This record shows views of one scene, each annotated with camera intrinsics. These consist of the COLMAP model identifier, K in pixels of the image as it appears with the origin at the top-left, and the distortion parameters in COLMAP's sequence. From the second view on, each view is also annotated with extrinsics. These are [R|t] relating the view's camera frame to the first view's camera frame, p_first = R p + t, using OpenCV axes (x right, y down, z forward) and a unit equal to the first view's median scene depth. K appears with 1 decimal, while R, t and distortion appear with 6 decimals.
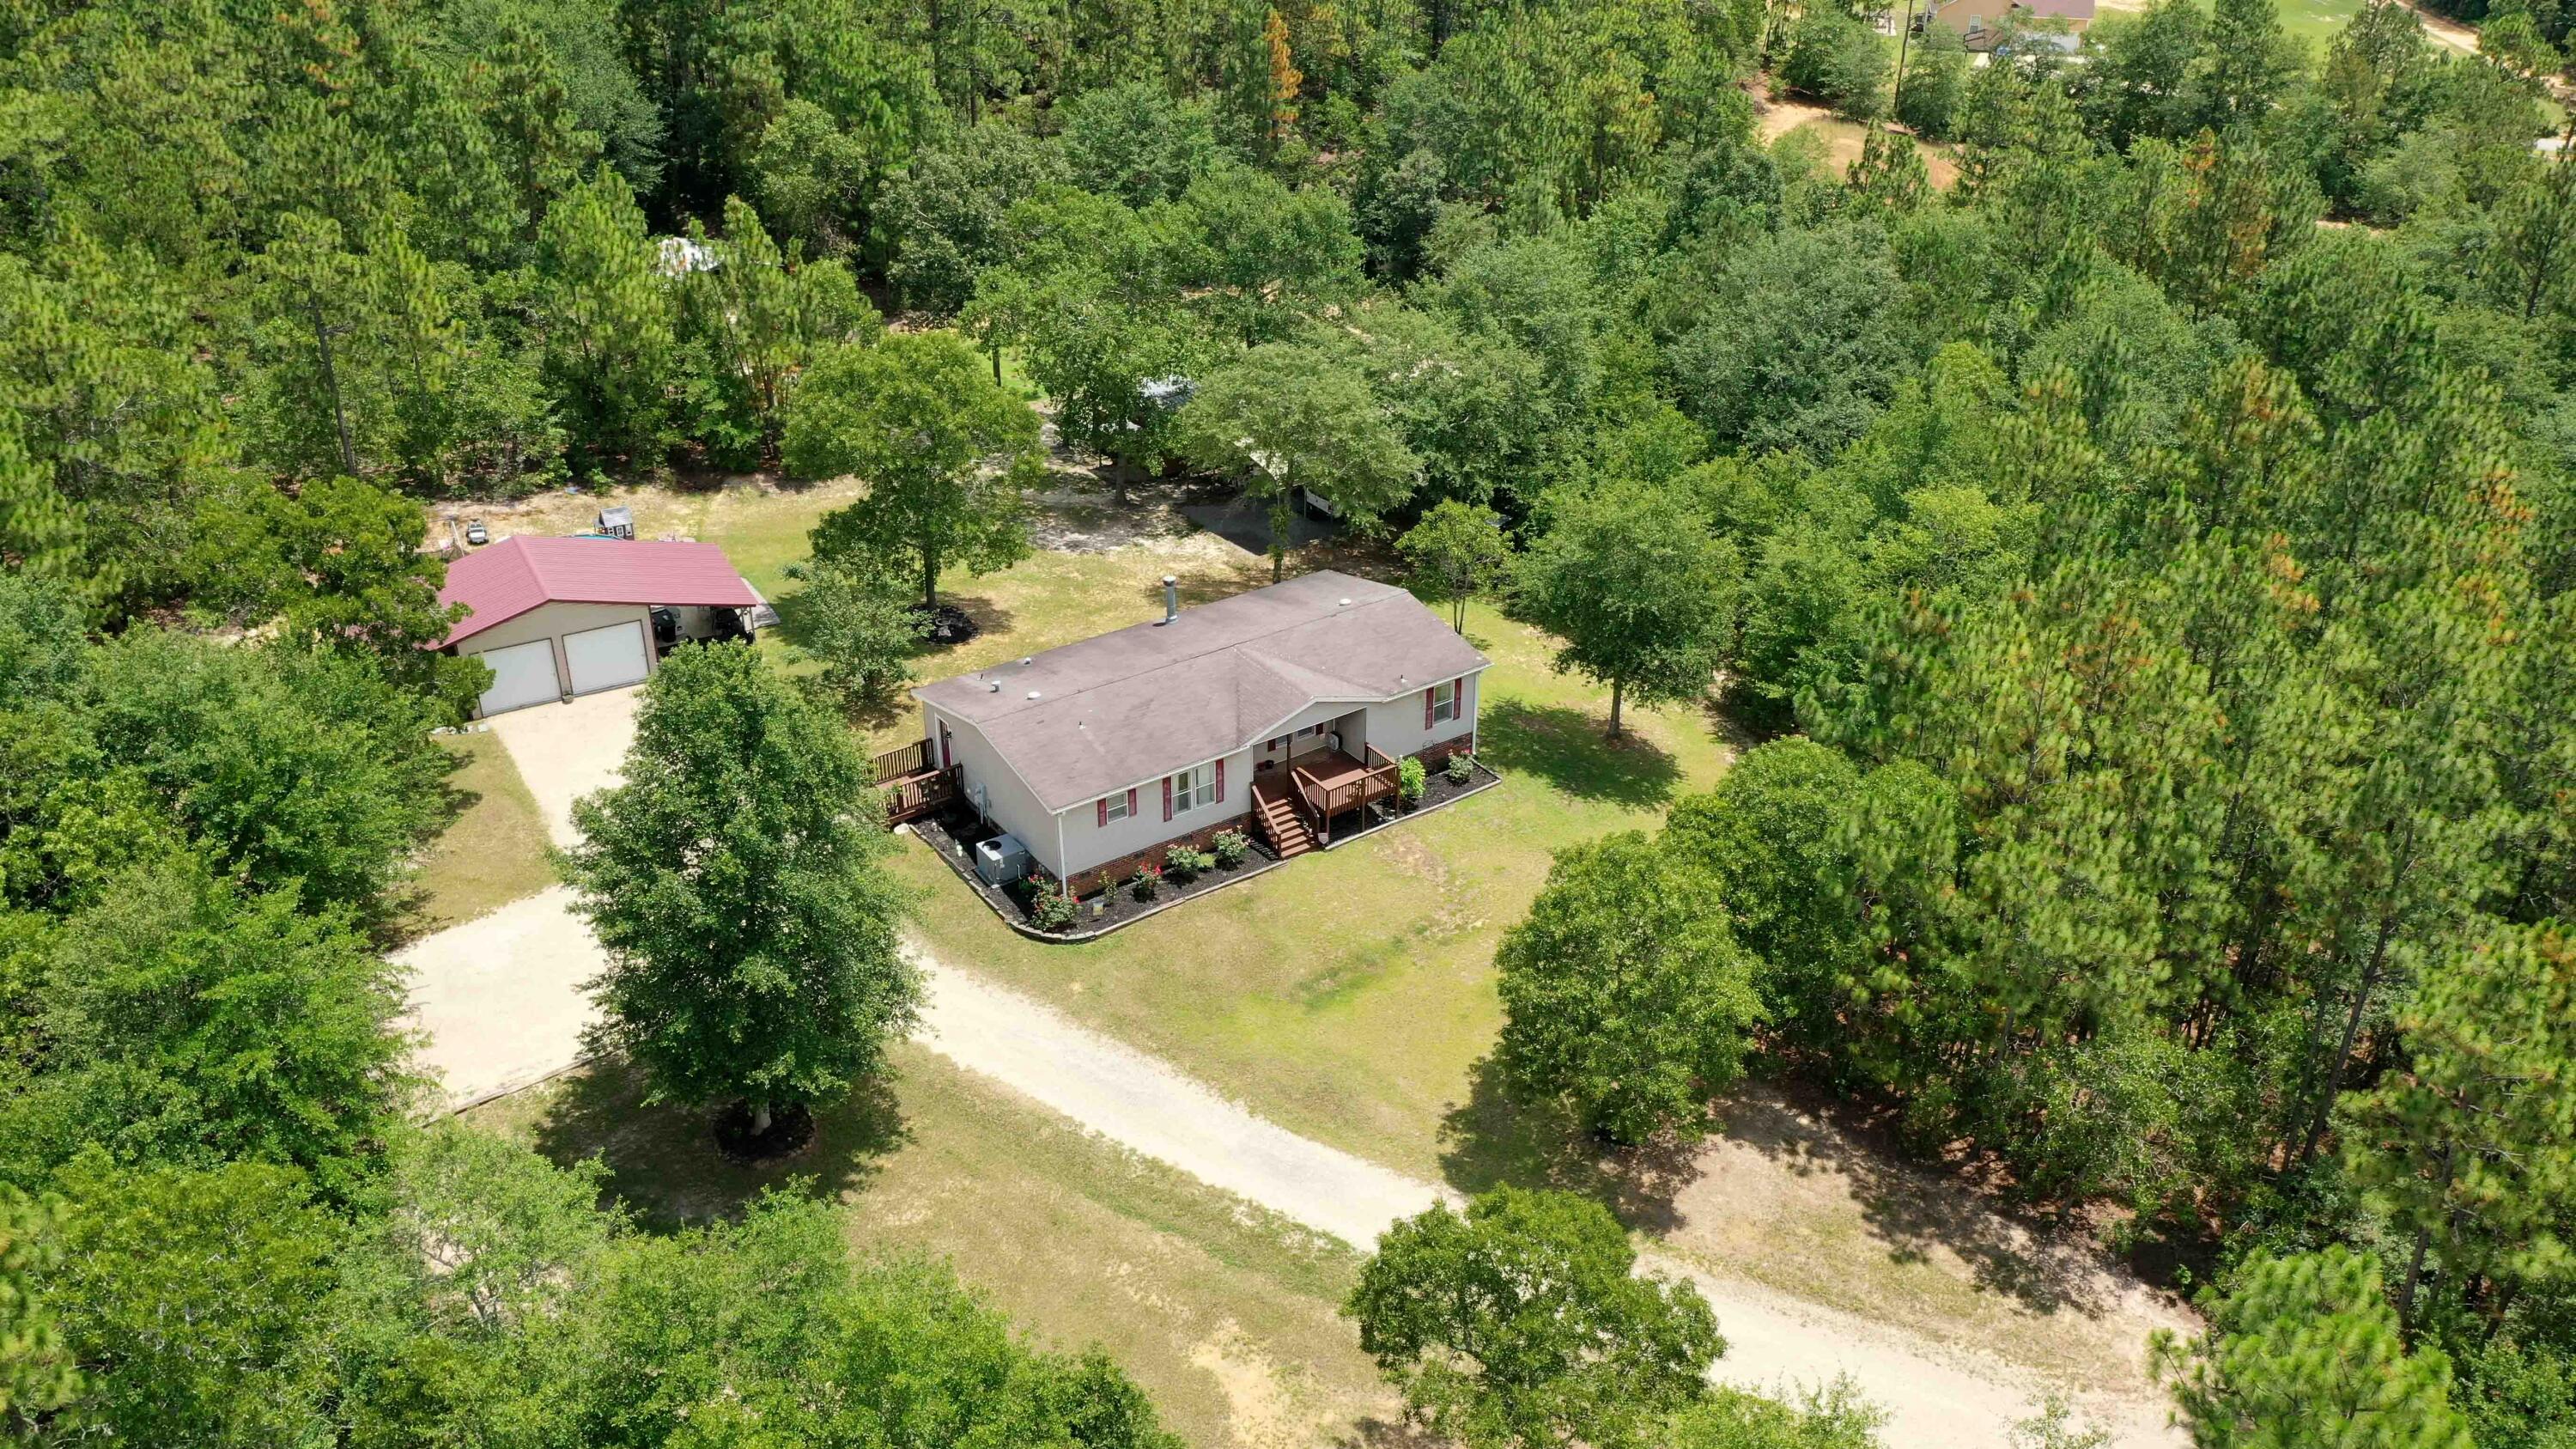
lens RADIAL K [[2045.9, 0, 1288.0], [0, 2045.9, 724.5], [0, 0, 1]] dist [0.022432, -0.004929]
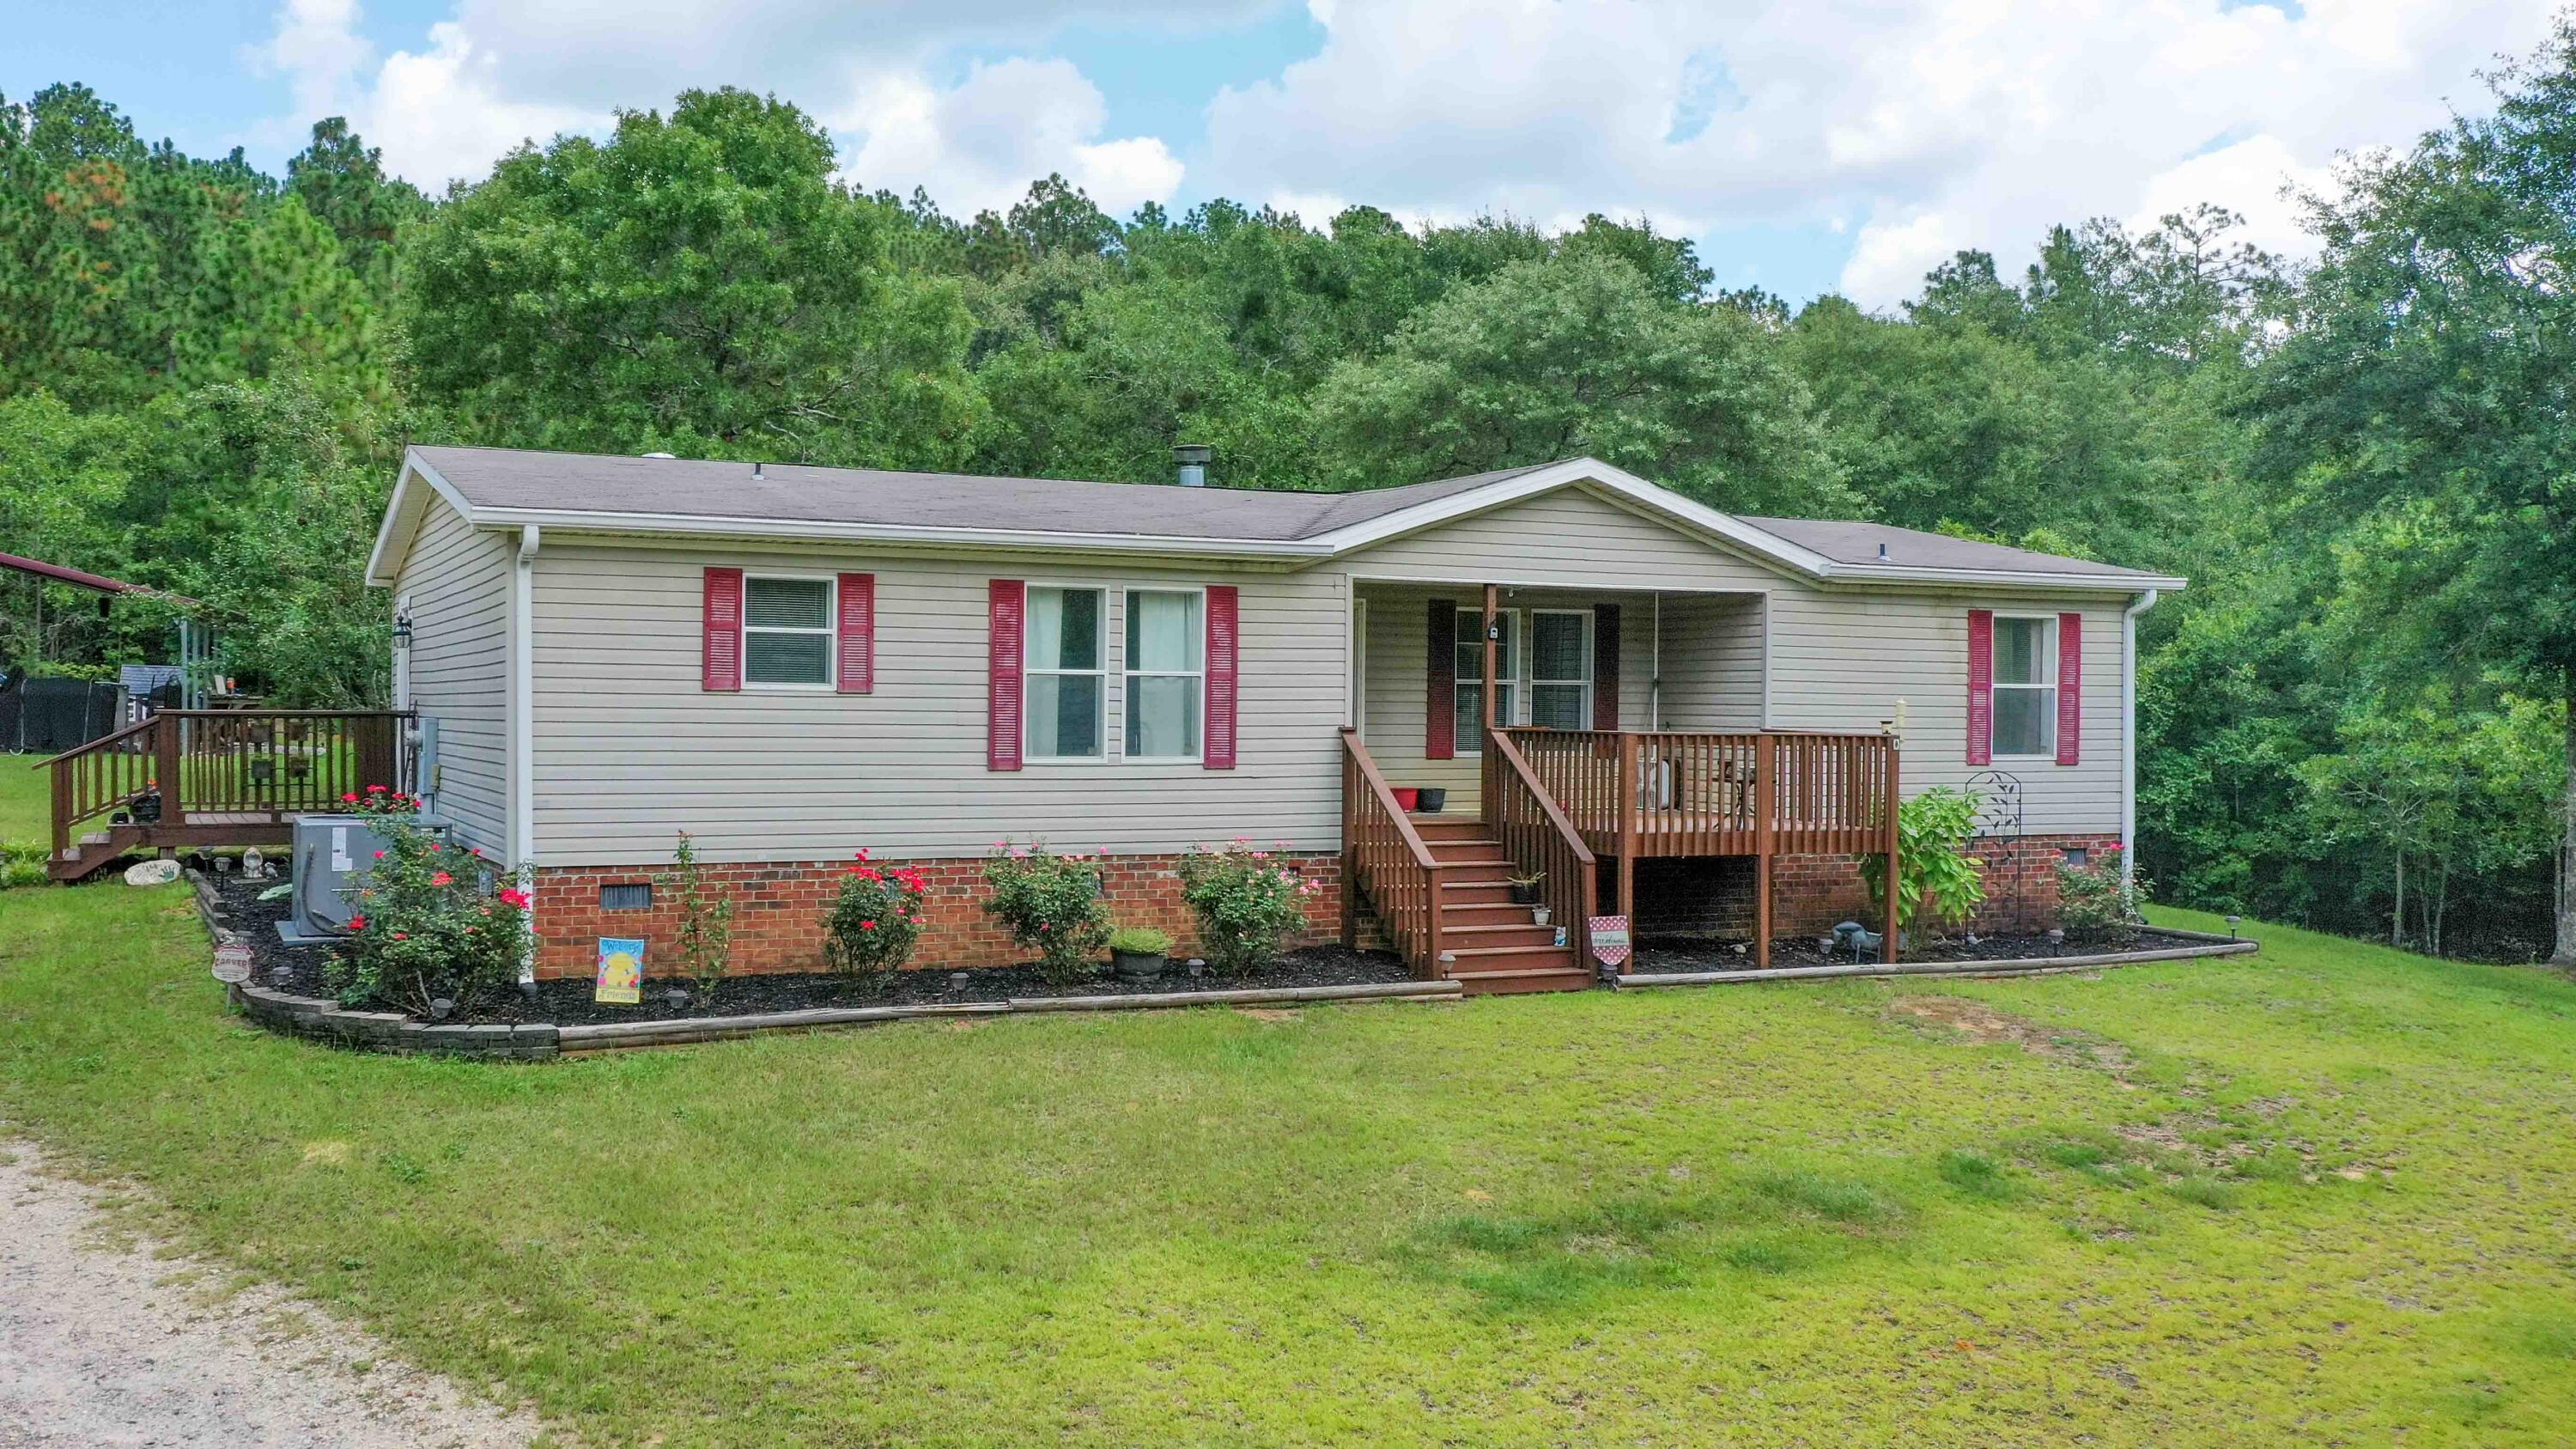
lens RADIAL K [[2045.9, 0, 1288.0], [0, 2045.9, 724.5], [0, 0, 1]] dist [0.022432, -0.004929]
pose [[0.987147, -0.011543, -0.159396, 0.016420], [-0.078811, 0.832512, -0.548373, 0.155700], [0.139029, 0.553887, 0.820902, 0.665787]]
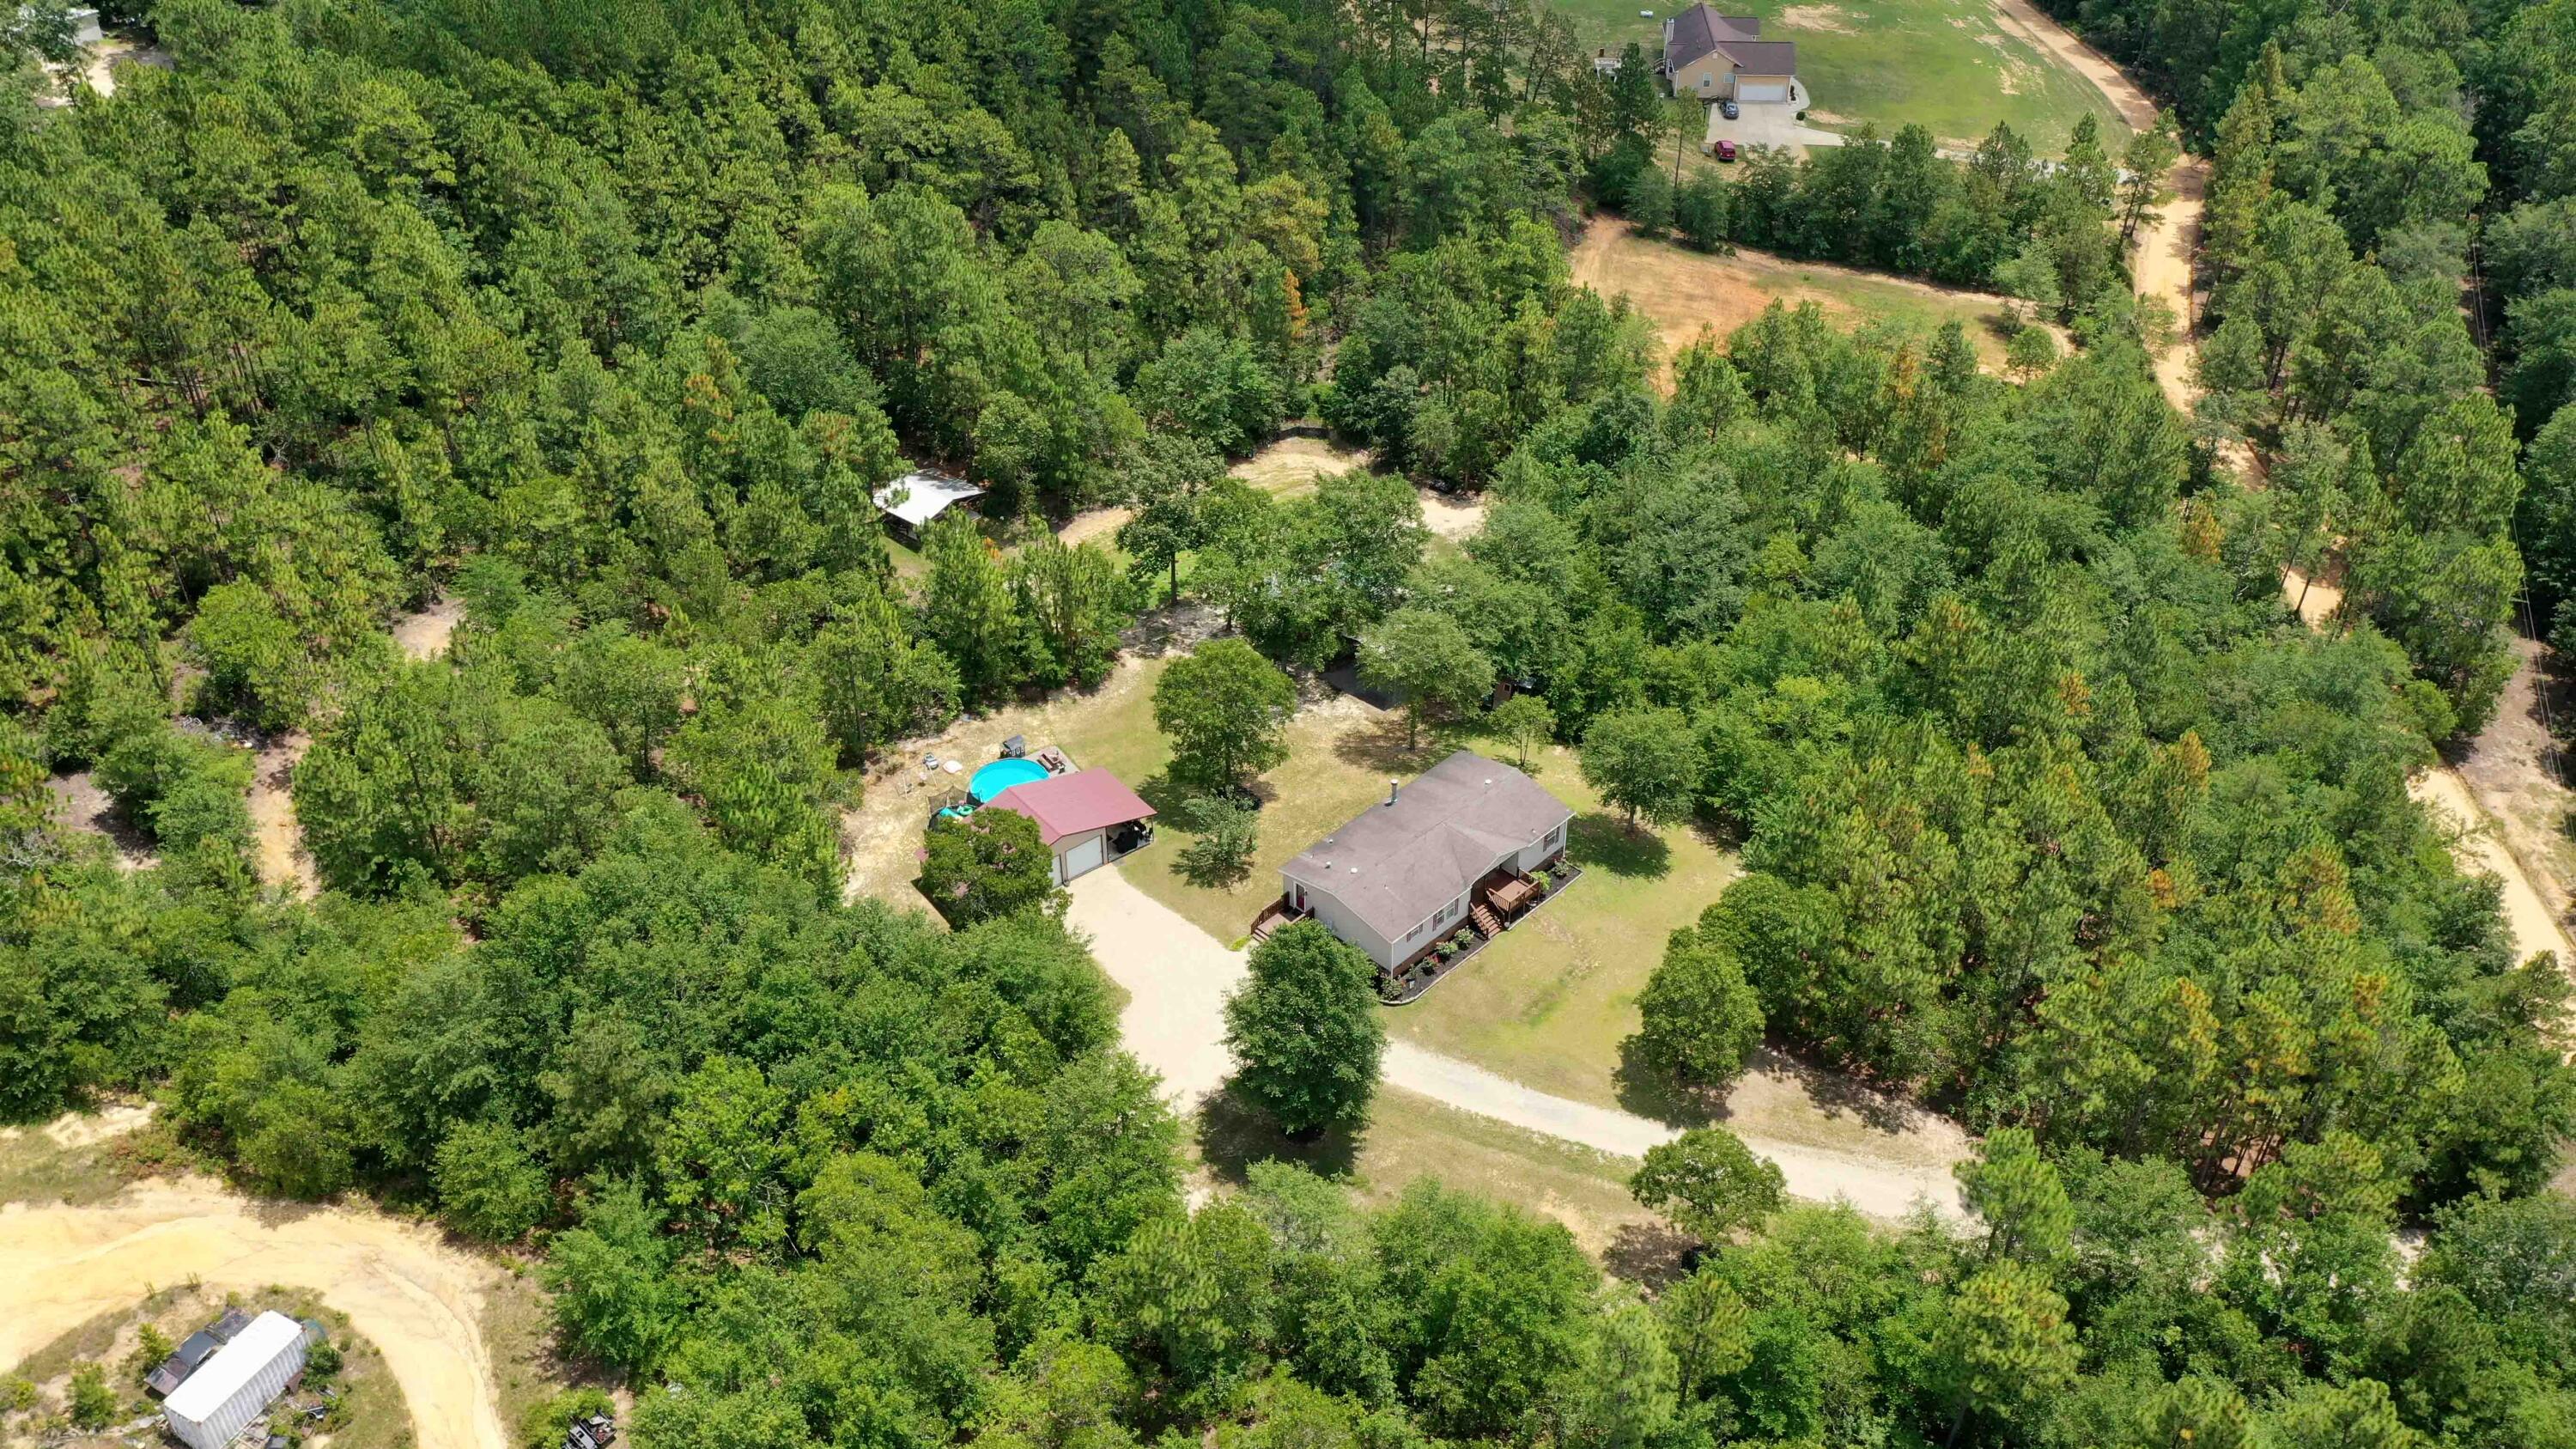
lens RADIAL K [[2045.9, 0, 1288.0], [0, 2045.9, 724.5], [0, 0, 1]] dist [0.022432, -0.004929]
pose [[0.984924, -0.107210, 0.135761, -0.368411], [0.088483, 0.986587, 0.137177, -0.355371], [-0.148647, -0.123096, 0.981199, -0.711944]]
